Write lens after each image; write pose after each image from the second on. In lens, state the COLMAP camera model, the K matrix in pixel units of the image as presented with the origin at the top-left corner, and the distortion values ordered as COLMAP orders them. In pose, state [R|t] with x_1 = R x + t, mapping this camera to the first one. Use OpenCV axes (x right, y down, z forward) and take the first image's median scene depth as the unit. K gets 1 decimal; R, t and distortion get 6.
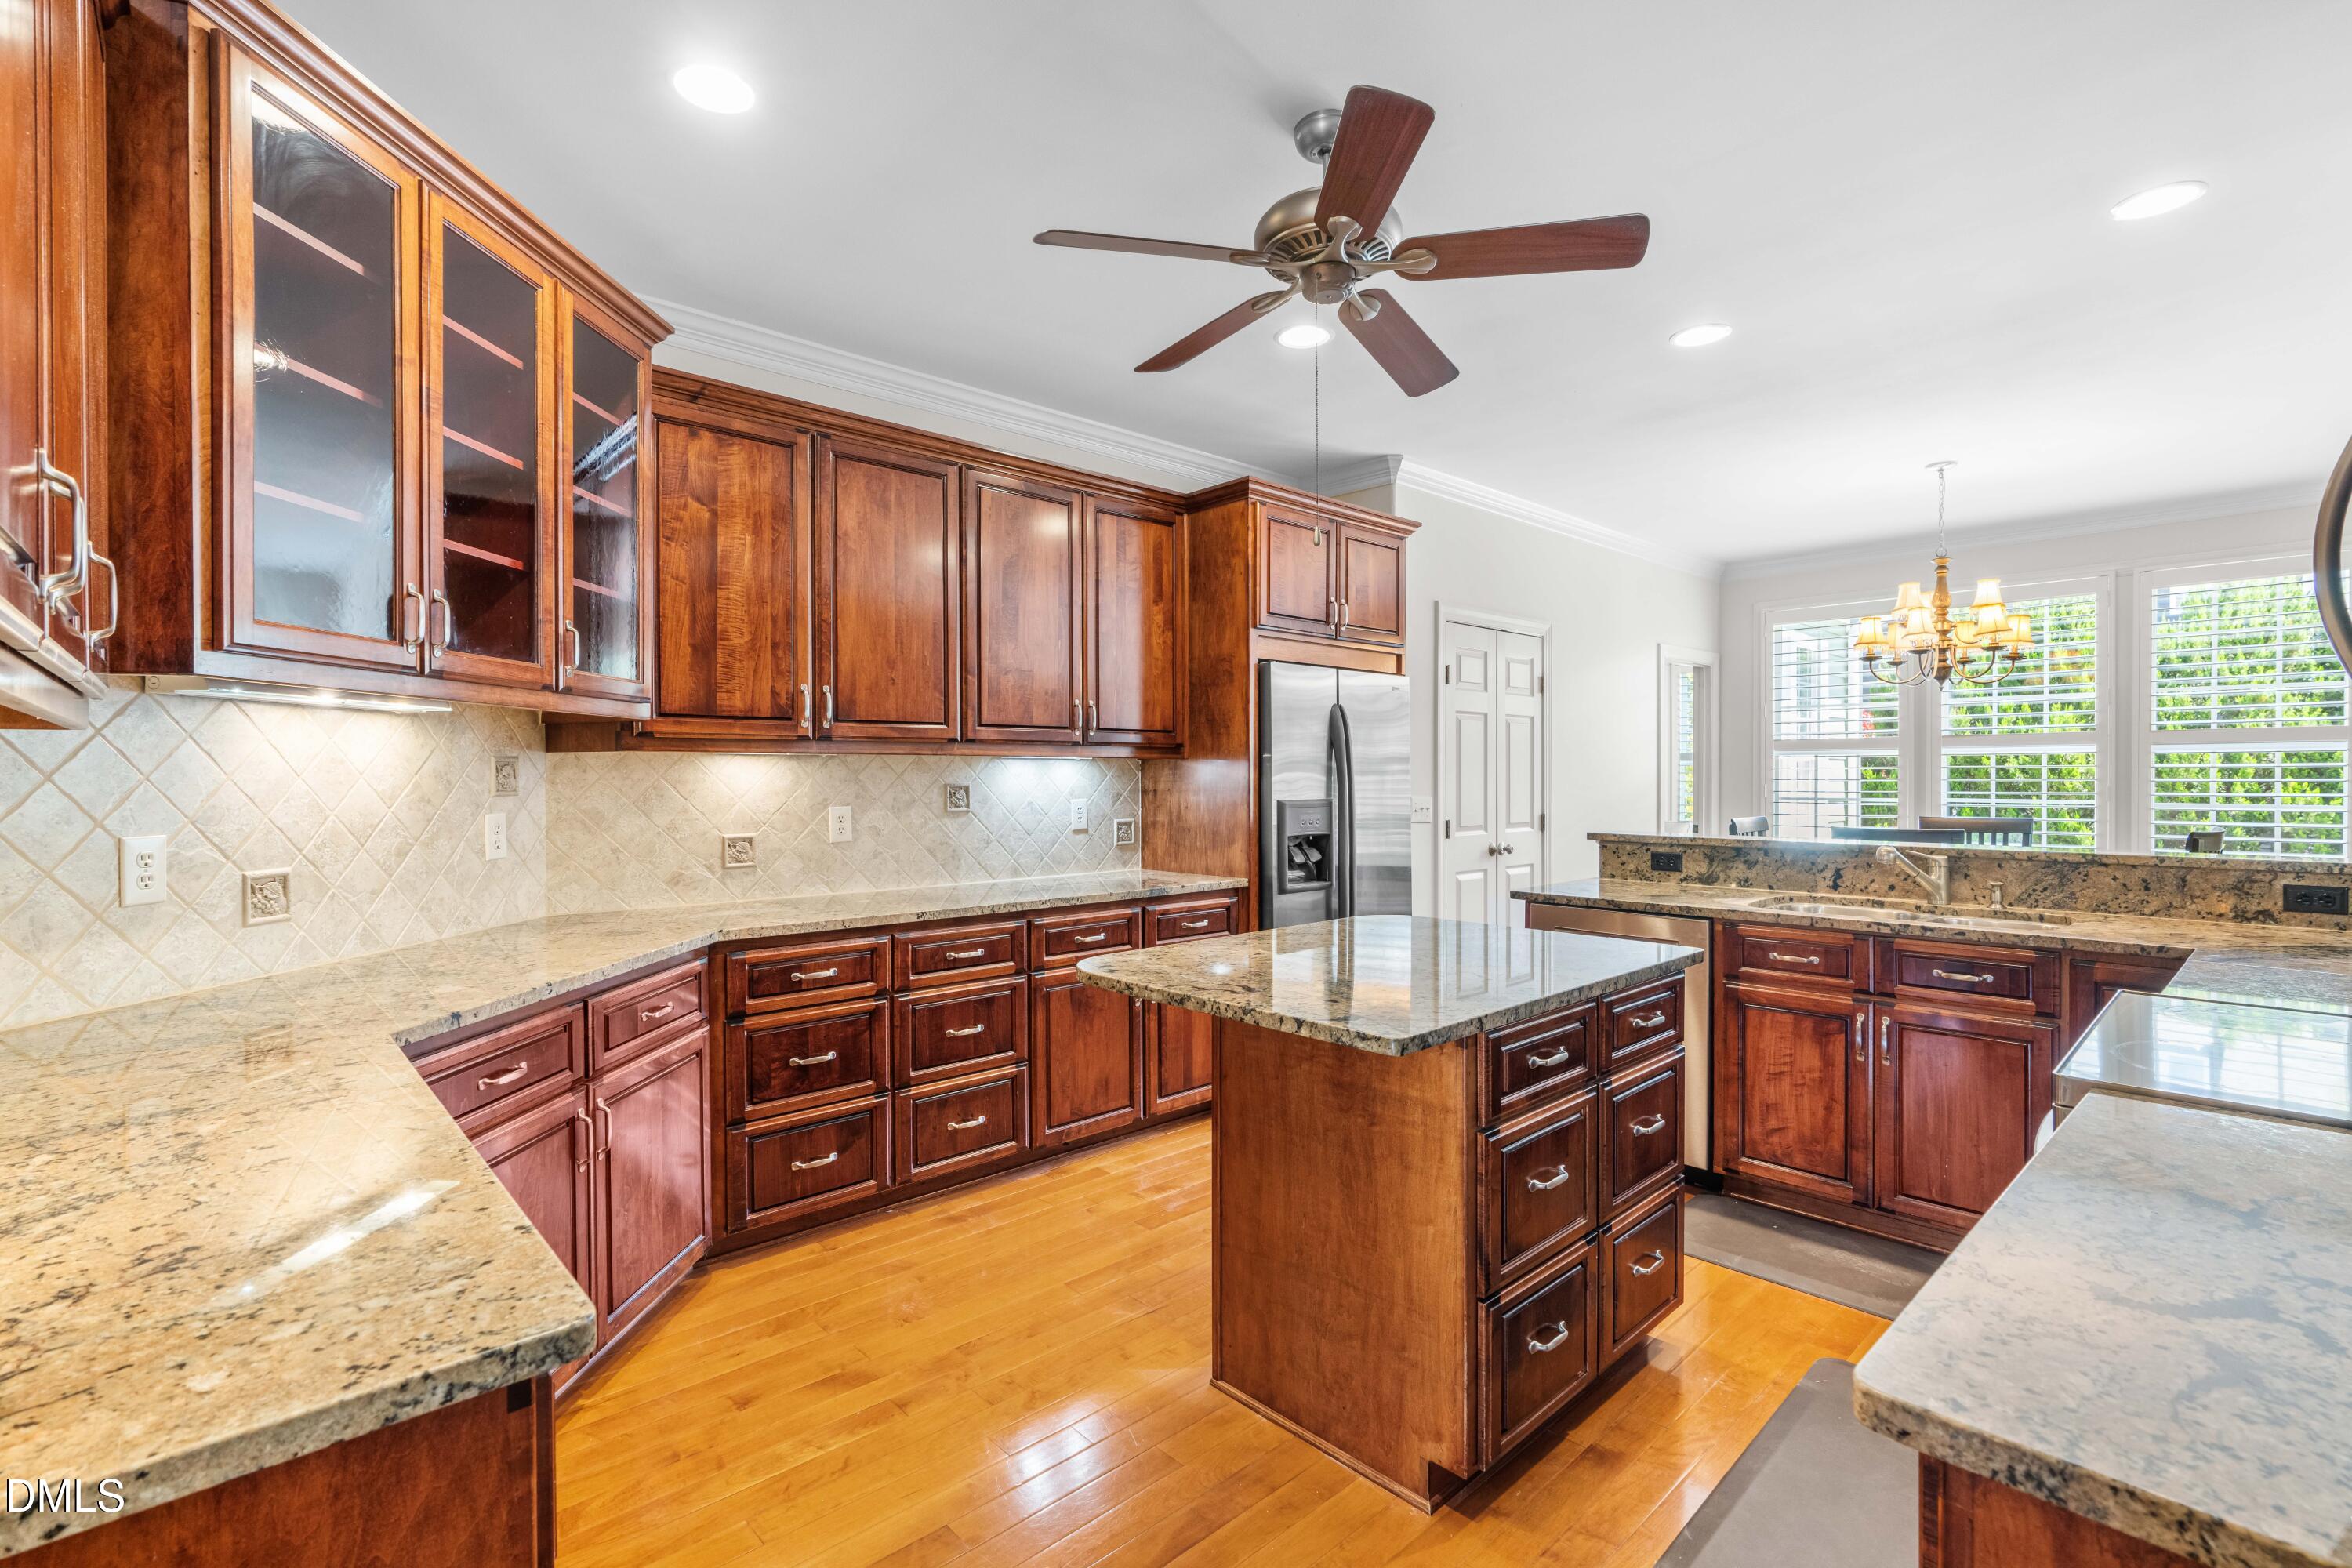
lens RADIAL K [[1064.2, 0, 1177.7], [0, 1064.2, 786.4], [0, 0, 1]] dist [-0.008418, 0.003466]
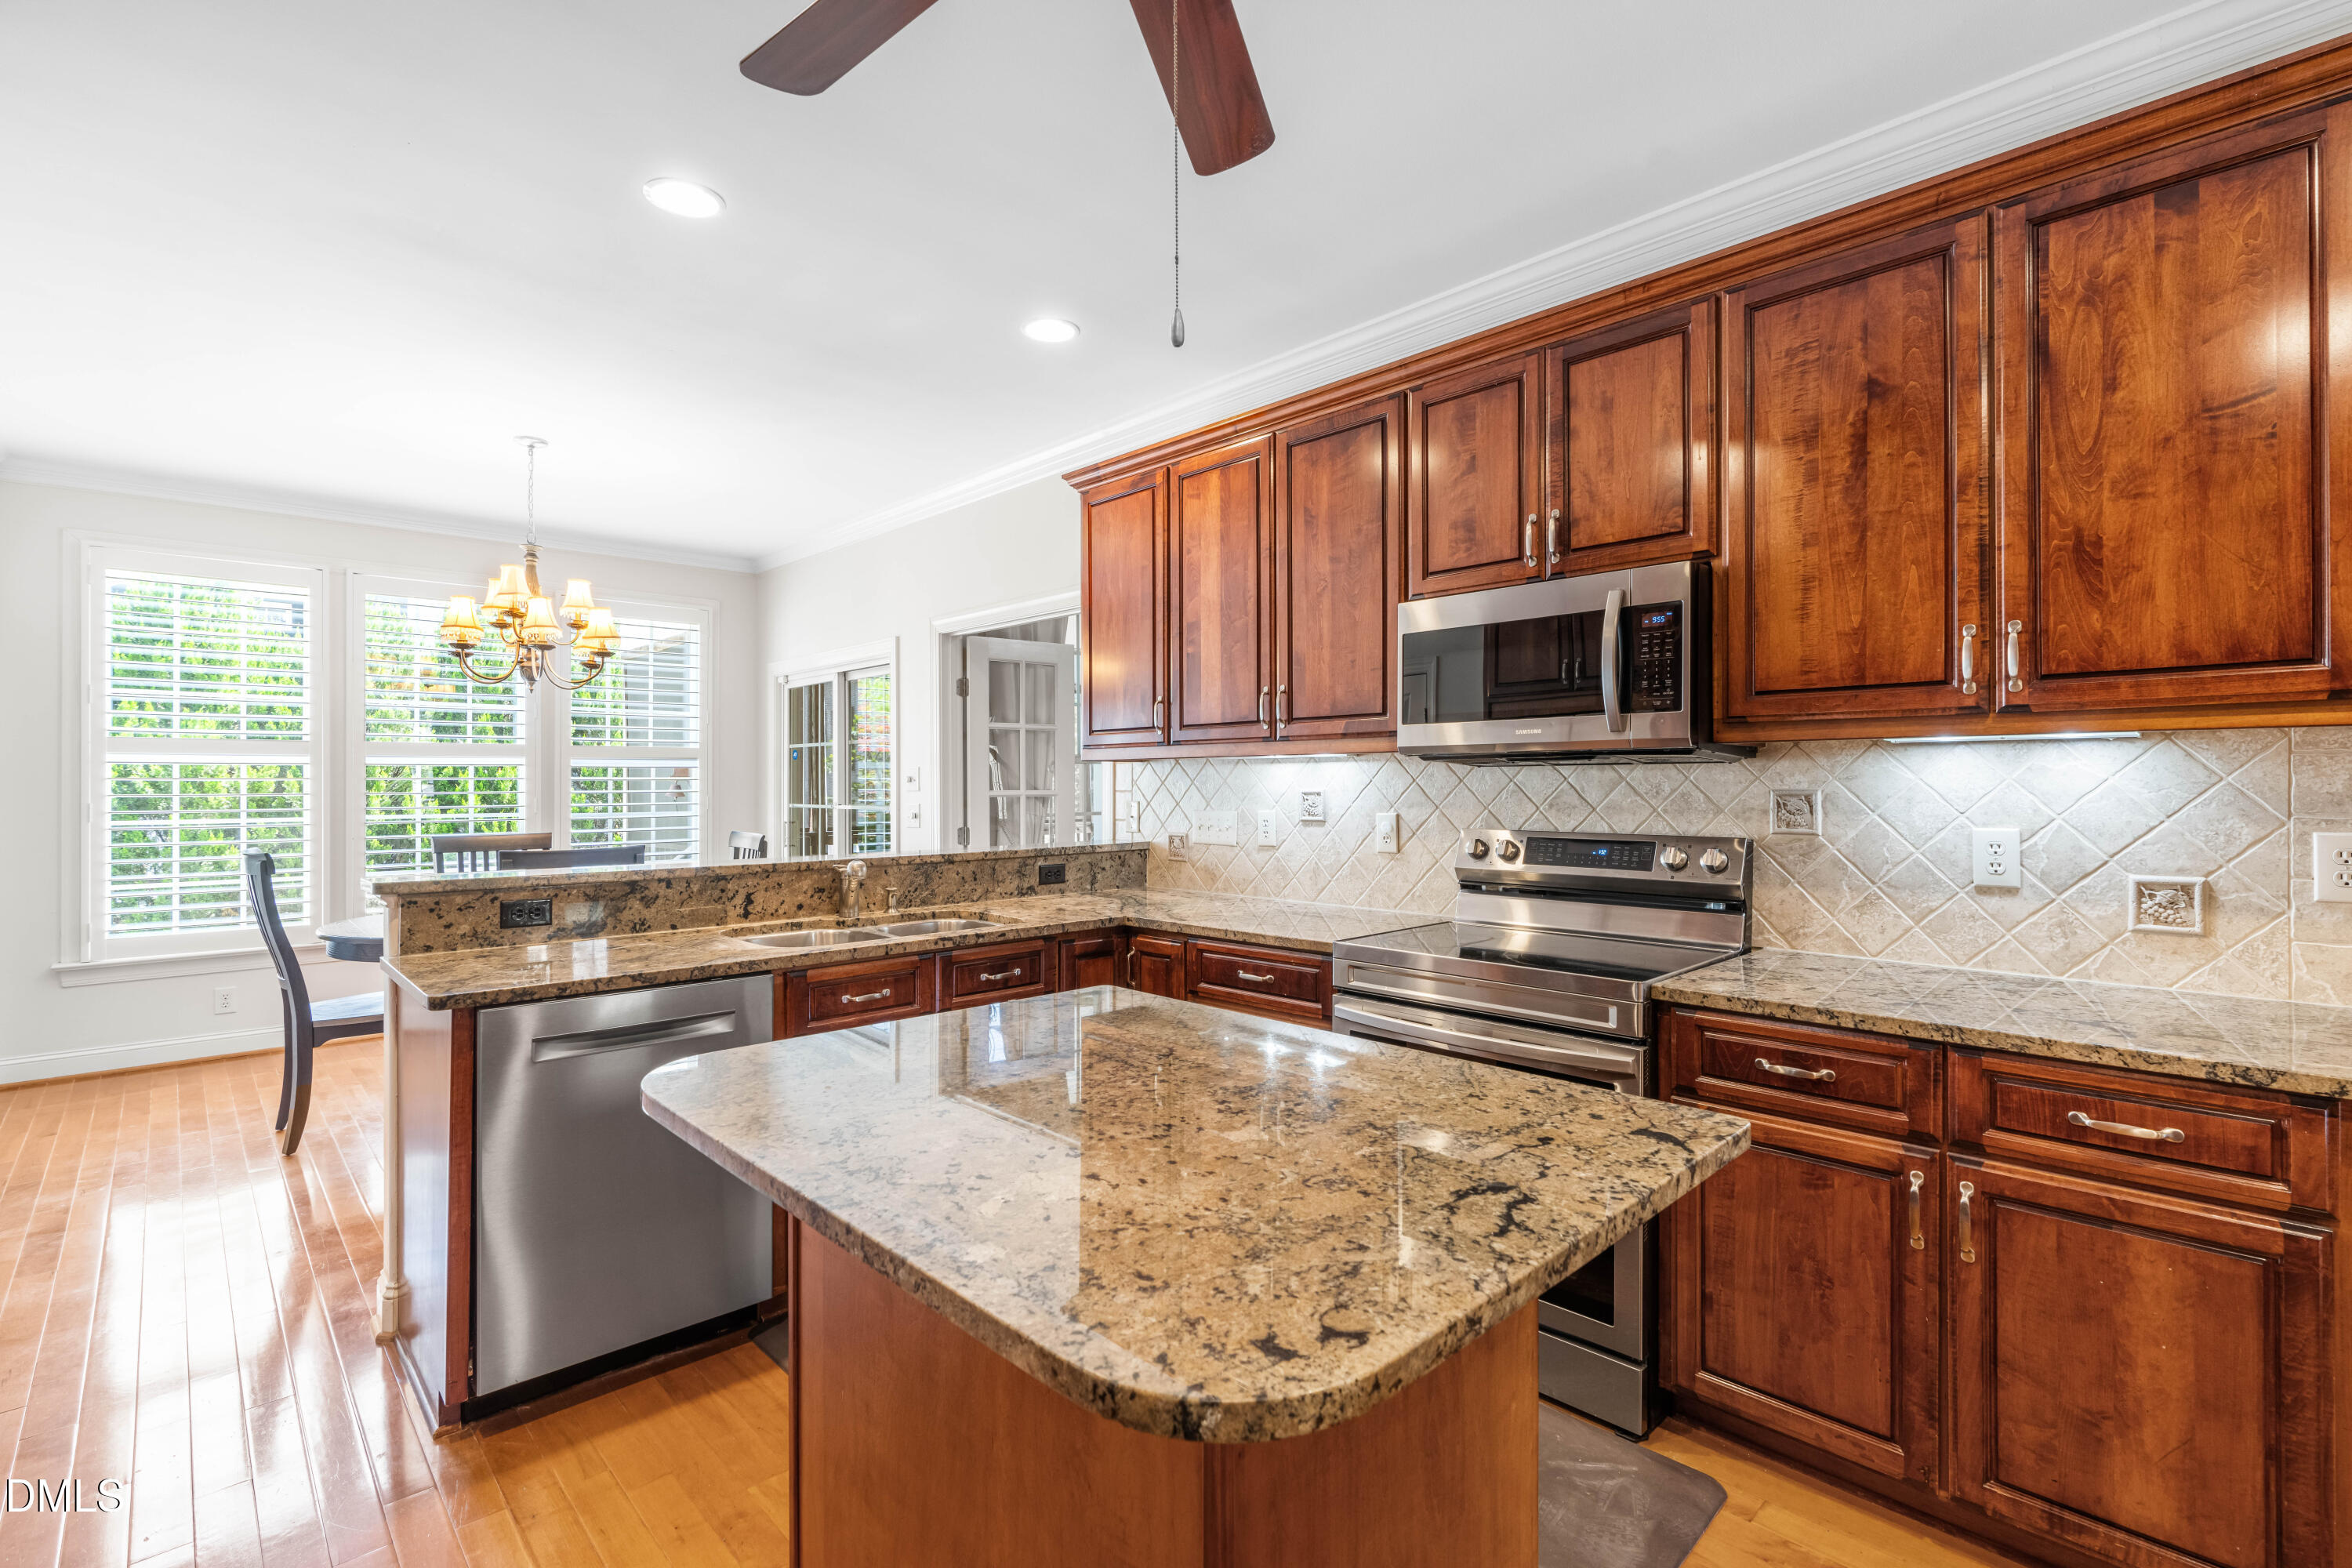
lens RADIAL K [[1064.2, 0, 1189.7], [0, 1064.2, 780.1], [0, 0, 1]] dist [-0.008418, 0.003466]
pose [[-0.031584, 0.007279, 0.999475, -0.312673], [0.013588, 0.999884, -0.006853, -0.005192], [-0.999409, 0.013364, -0.031679, 0.800372]]
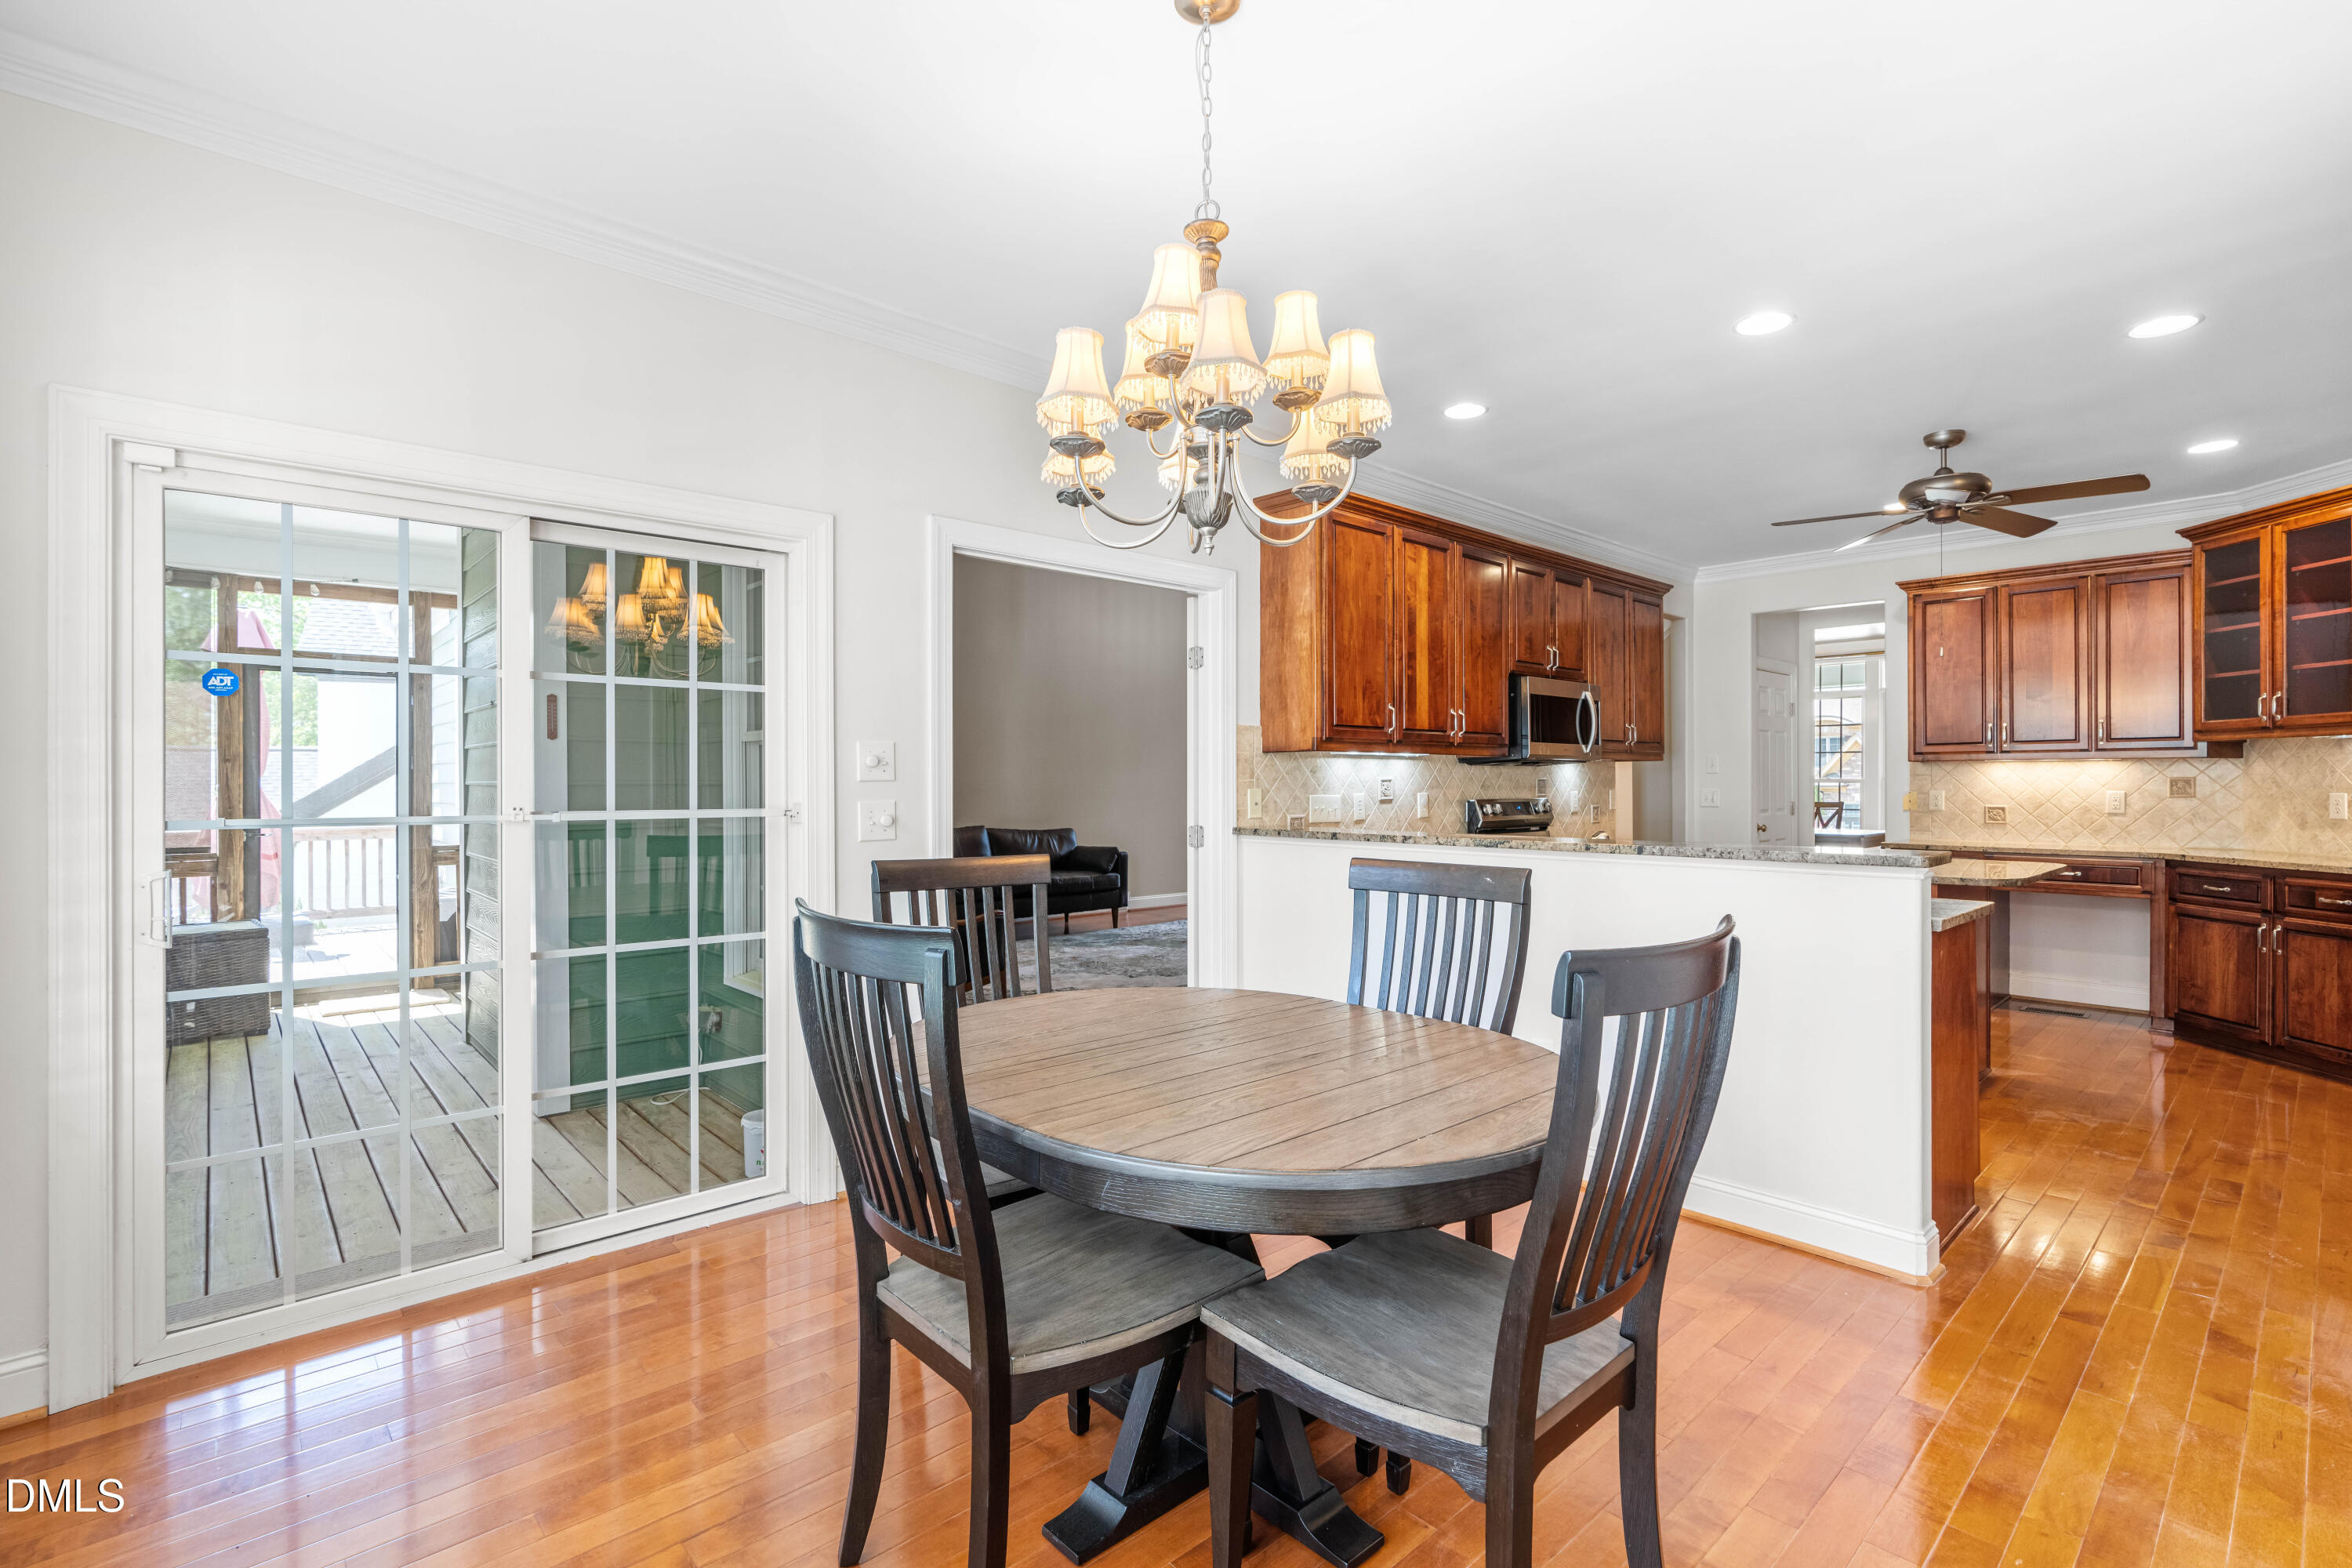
lens RADIAL K [[1064.2, 0, 1192.2], [0, 1064.2, 780.1], [0, 0, 1]] dist [-0.008418, 0.003466]
pose [[-0.999972, 0.005180, -0.005404, 1.235036], [0.005124, 0.999934, 0.010310, -0.017362], [0.005457, 0.010282, -0.999932, 2.371069]]
